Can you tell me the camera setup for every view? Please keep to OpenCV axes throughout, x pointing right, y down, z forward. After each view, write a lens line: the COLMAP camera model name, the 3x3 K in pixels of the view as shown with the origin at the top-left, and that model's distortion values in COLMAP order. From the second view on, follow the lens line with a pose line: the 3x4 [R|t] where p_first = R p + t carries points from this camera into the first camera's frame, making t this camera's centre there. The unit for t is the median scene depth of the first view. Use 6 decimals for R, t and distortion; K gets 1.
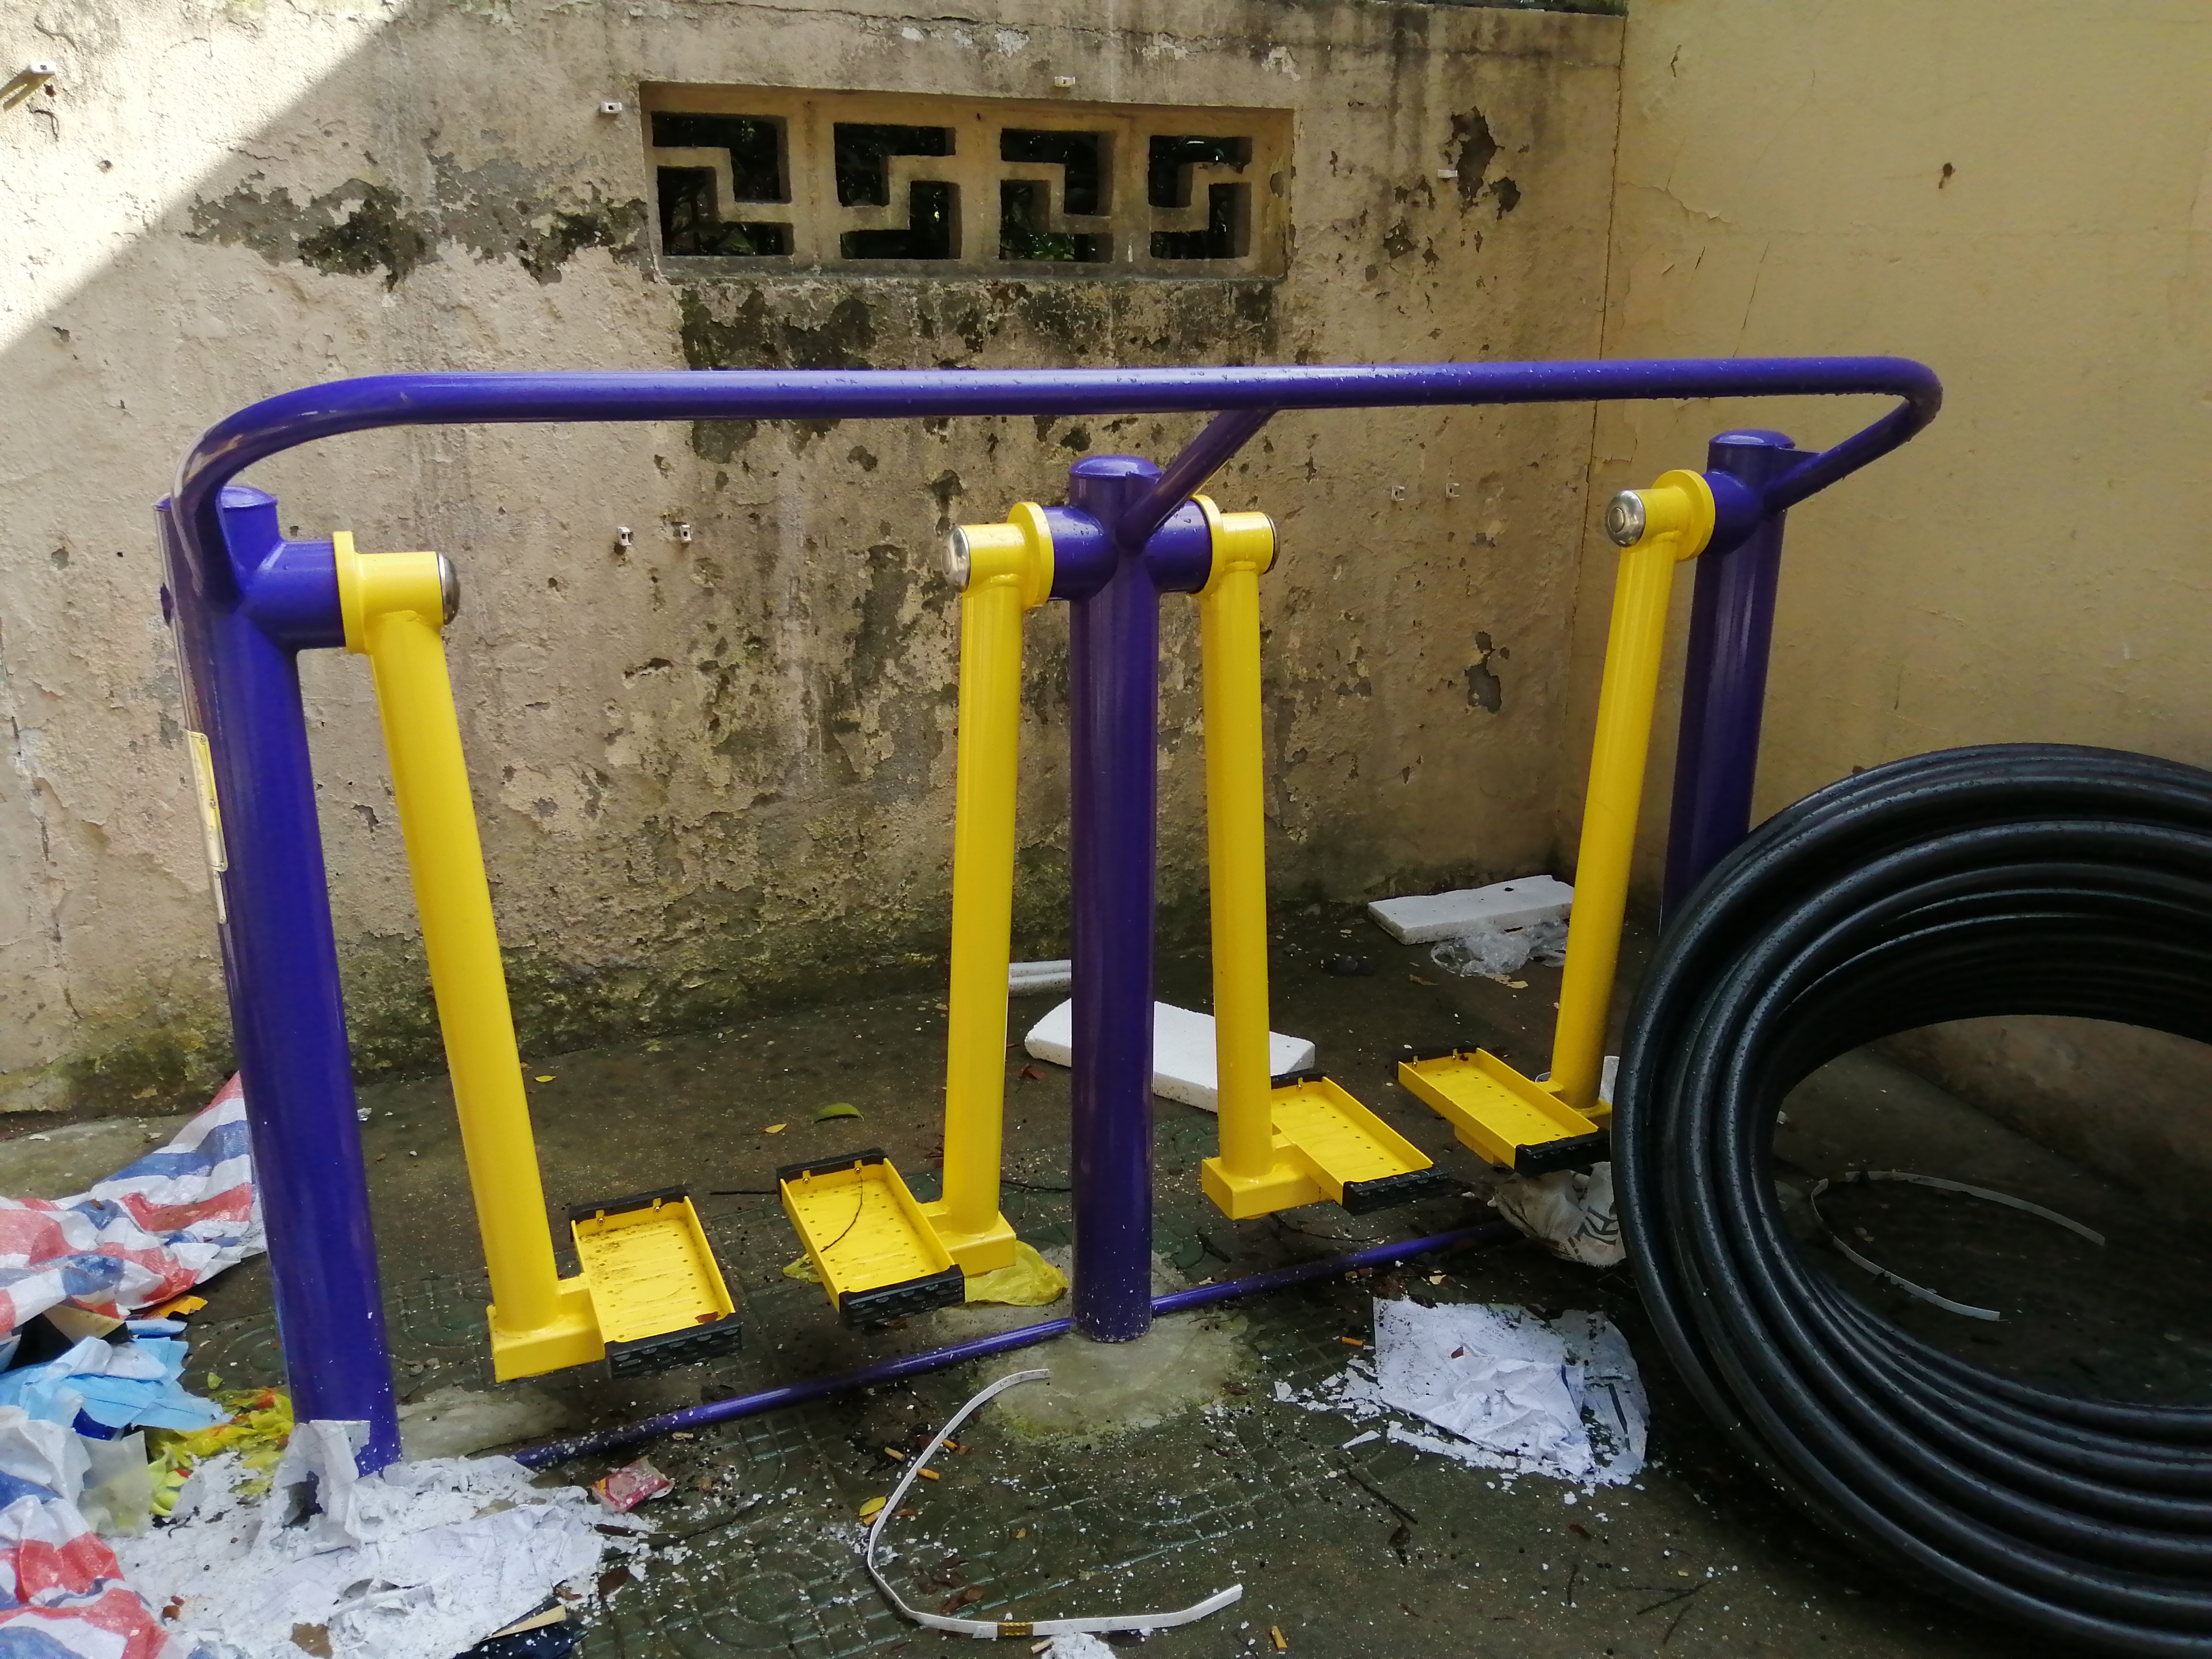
lens RADIAL K [[1793.6, 0, 1105.9], [0, 1793.6, 848.4], [0, 0, 1]] dist [0.073951, -0.117845]
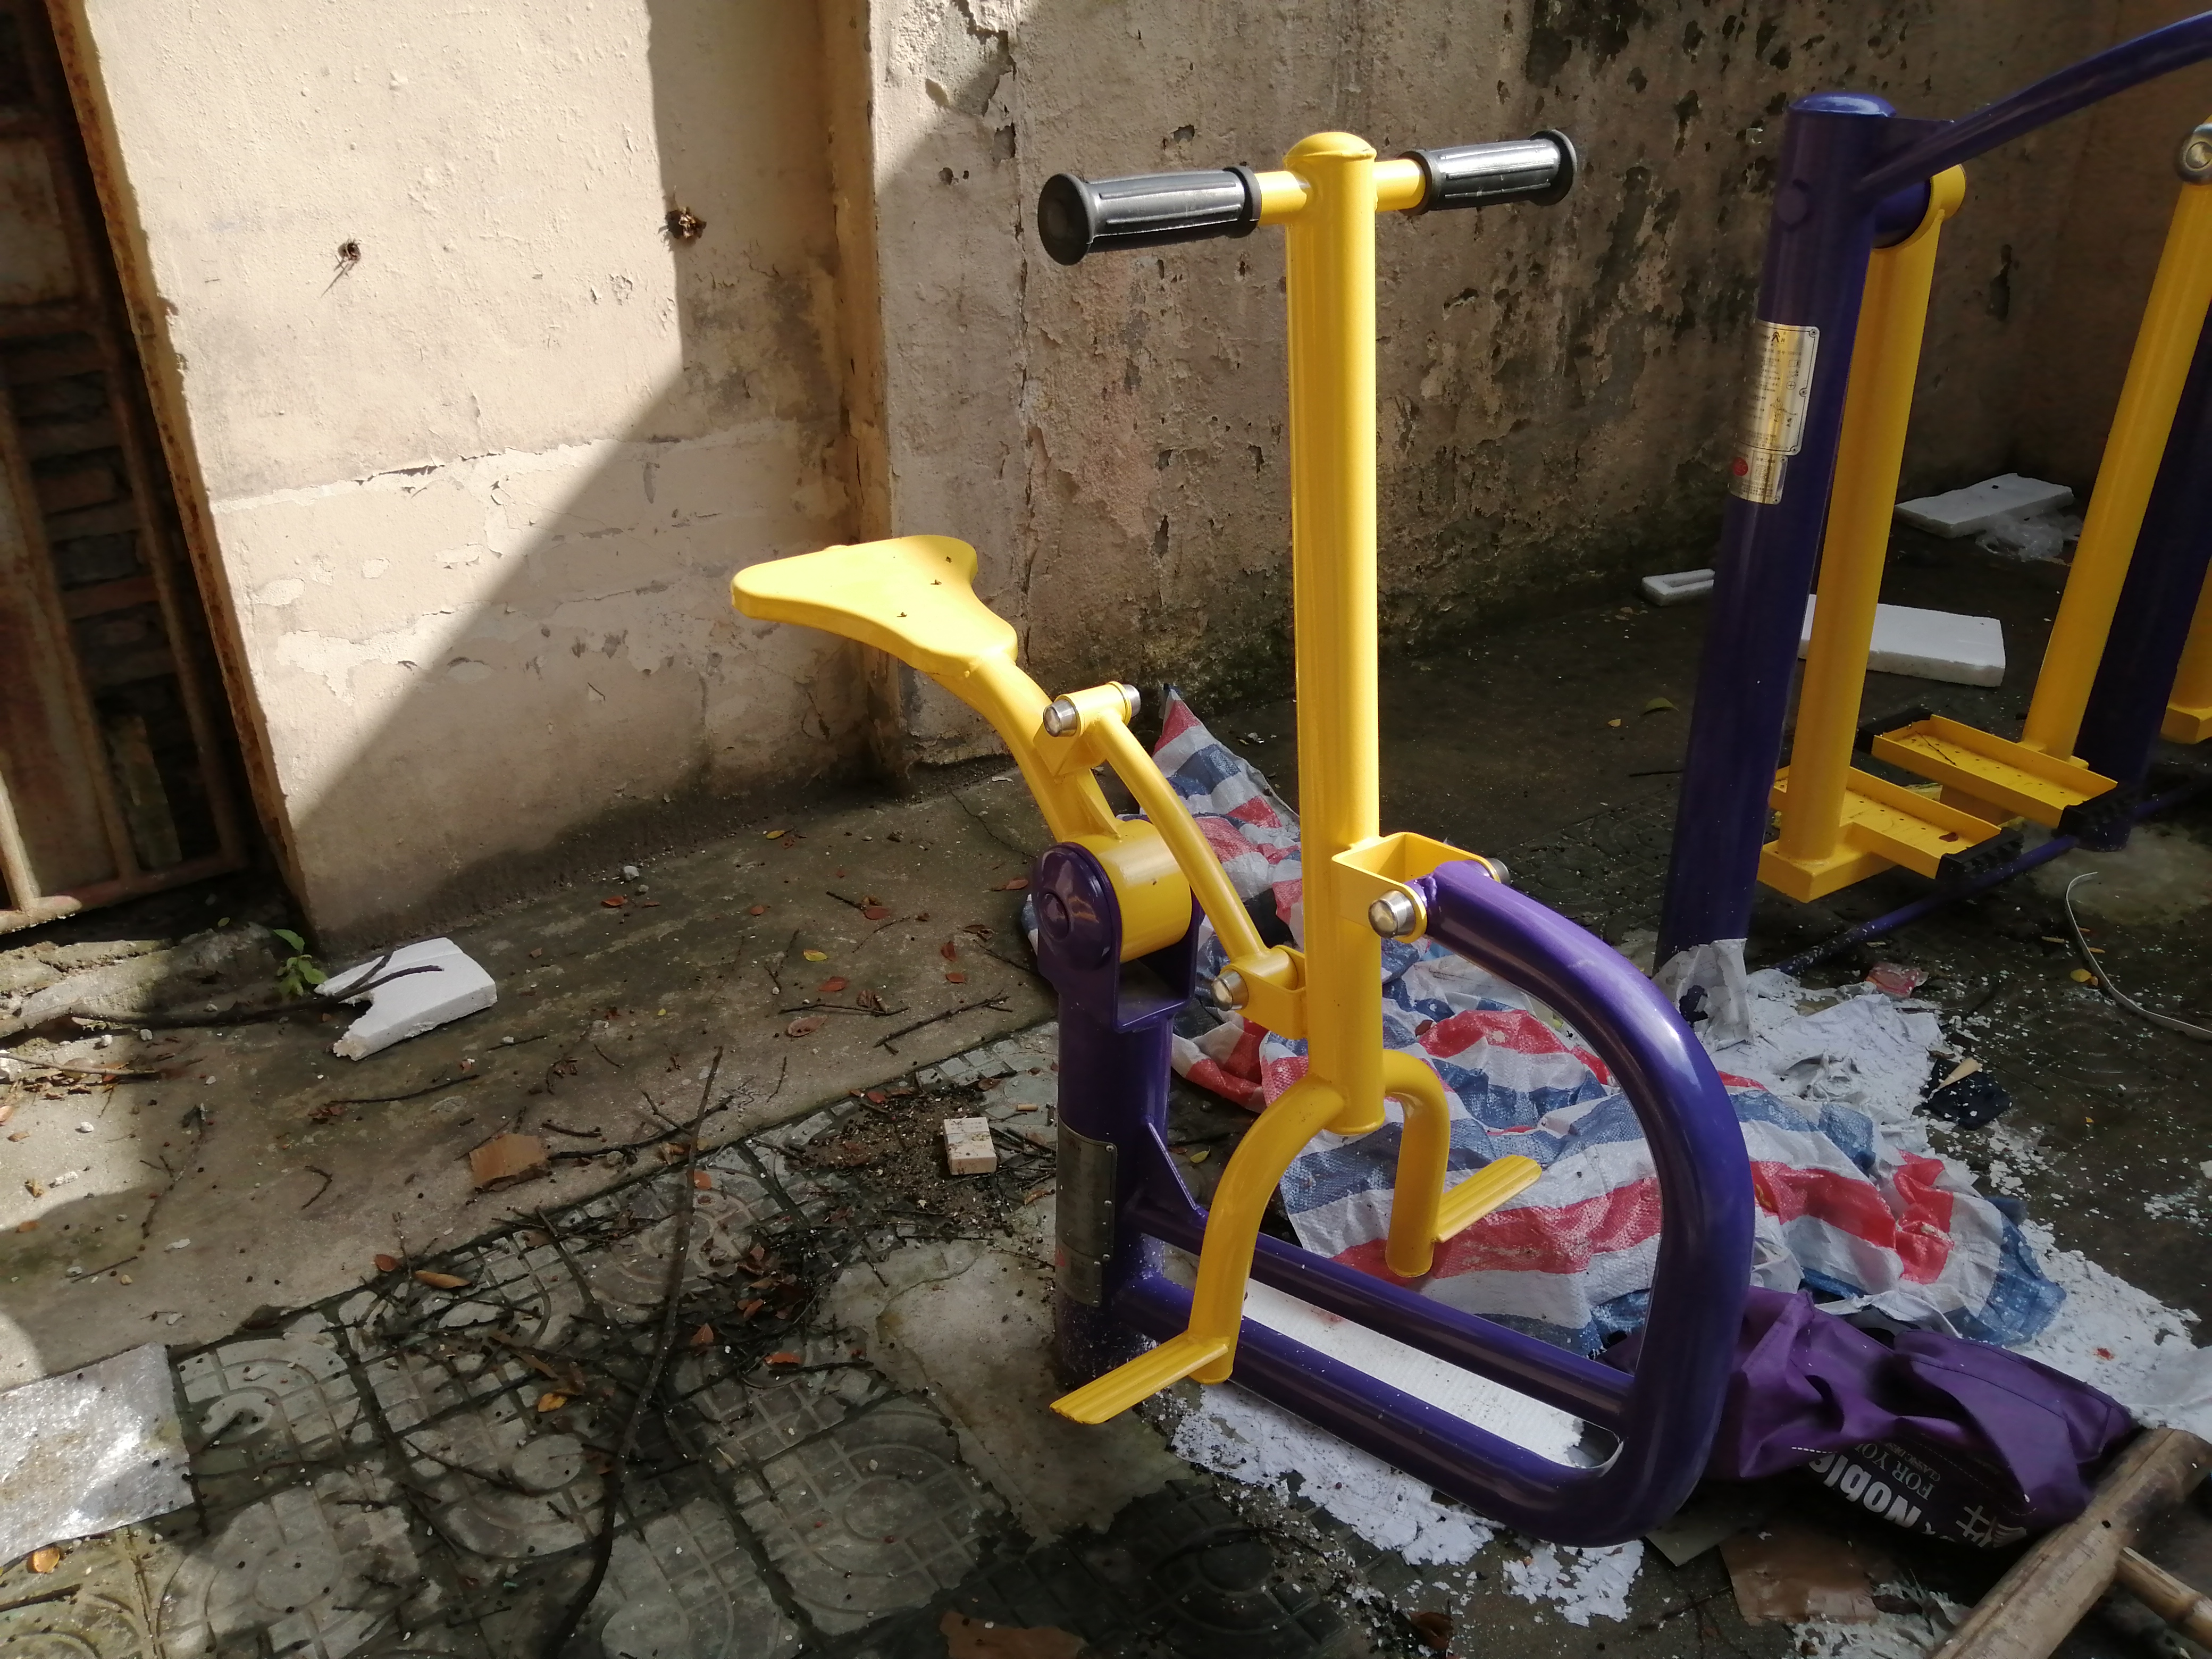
lens RADIAL K [[1793.6, 0, 1091.5], [0, 1793.6, 848.9], [0, 0, 1]] dist [0.073951, -0.117845]
pose [[0.984701, -0.090894, 0.148670, -0.641805], [0.065459, 0.983642, 0.167823, 0.023747], [-0.161492, -0.155523, 0.974542, -0.037514]]
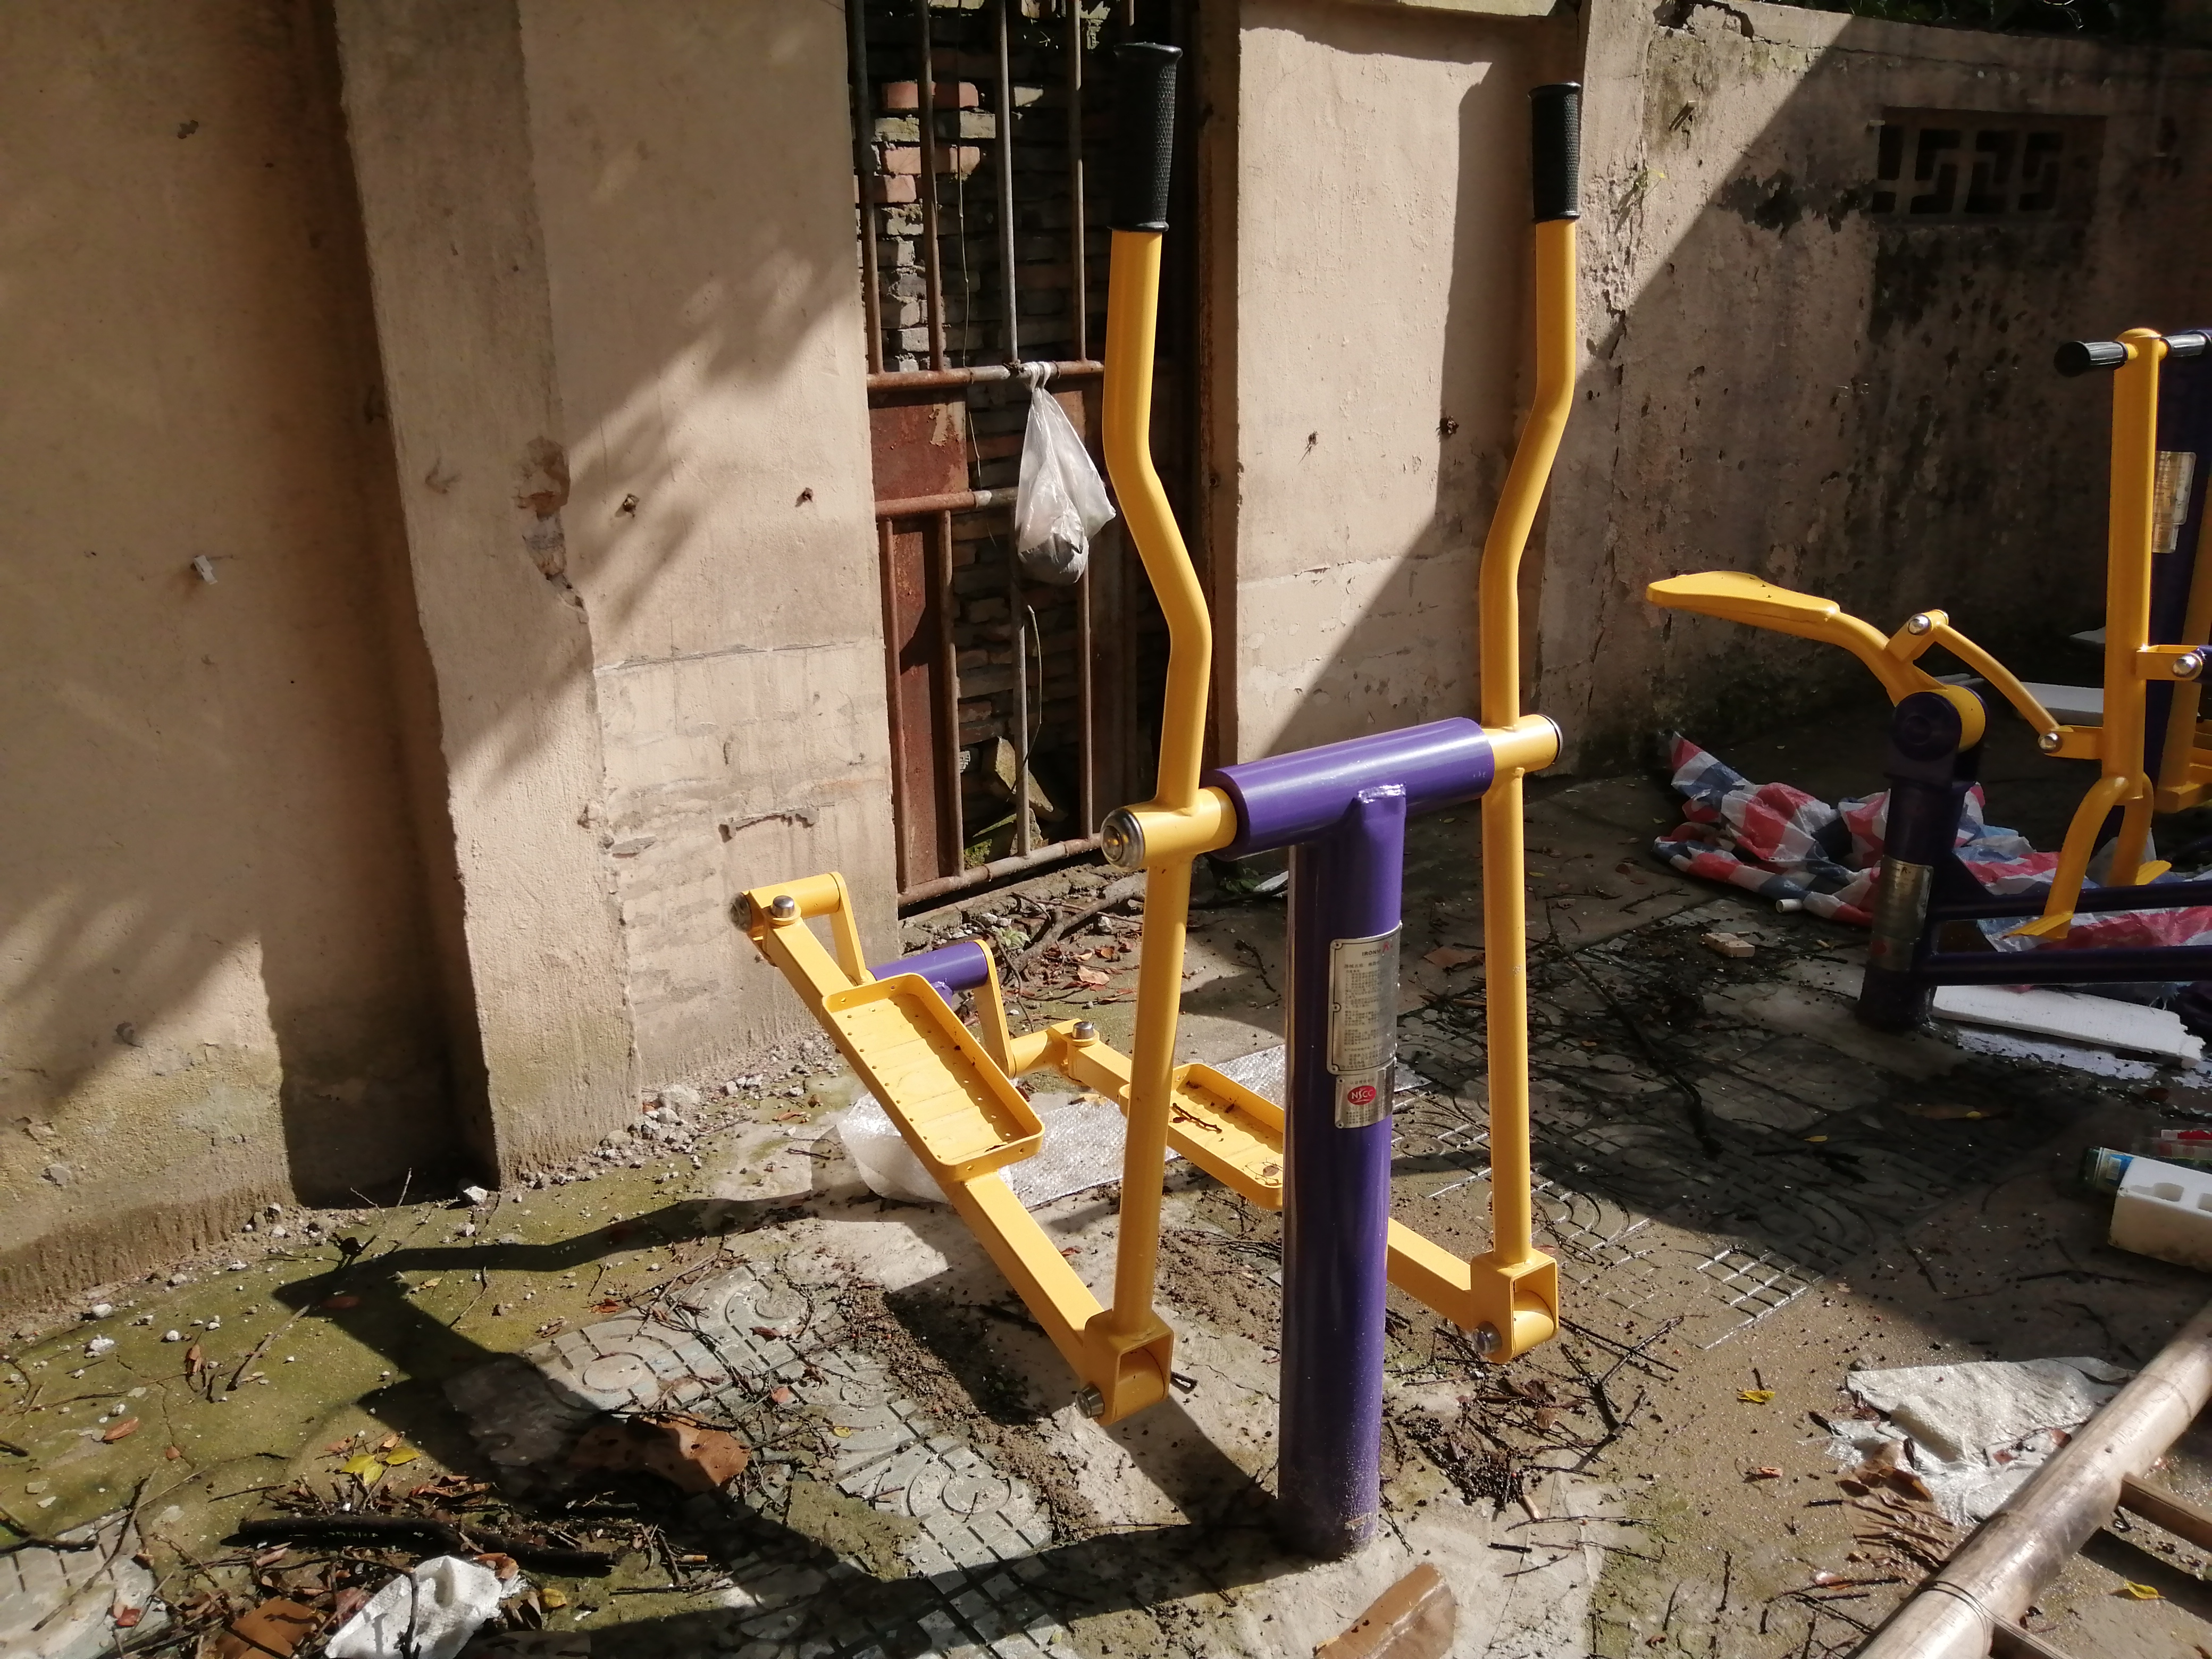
lens RADIAL K [[1793.6, 0, 1095.0], [0, 1793.6, 850.0], [0, 0, 1]] dist [0.073951, -0.117845]
pose [[0.975386, -0.094874, 0.199052, -1.205111], [0.092784, 0.995489, 0.019819, 0.129336], [-0.200034, -0.000863, 0.979789, -0.409736]]
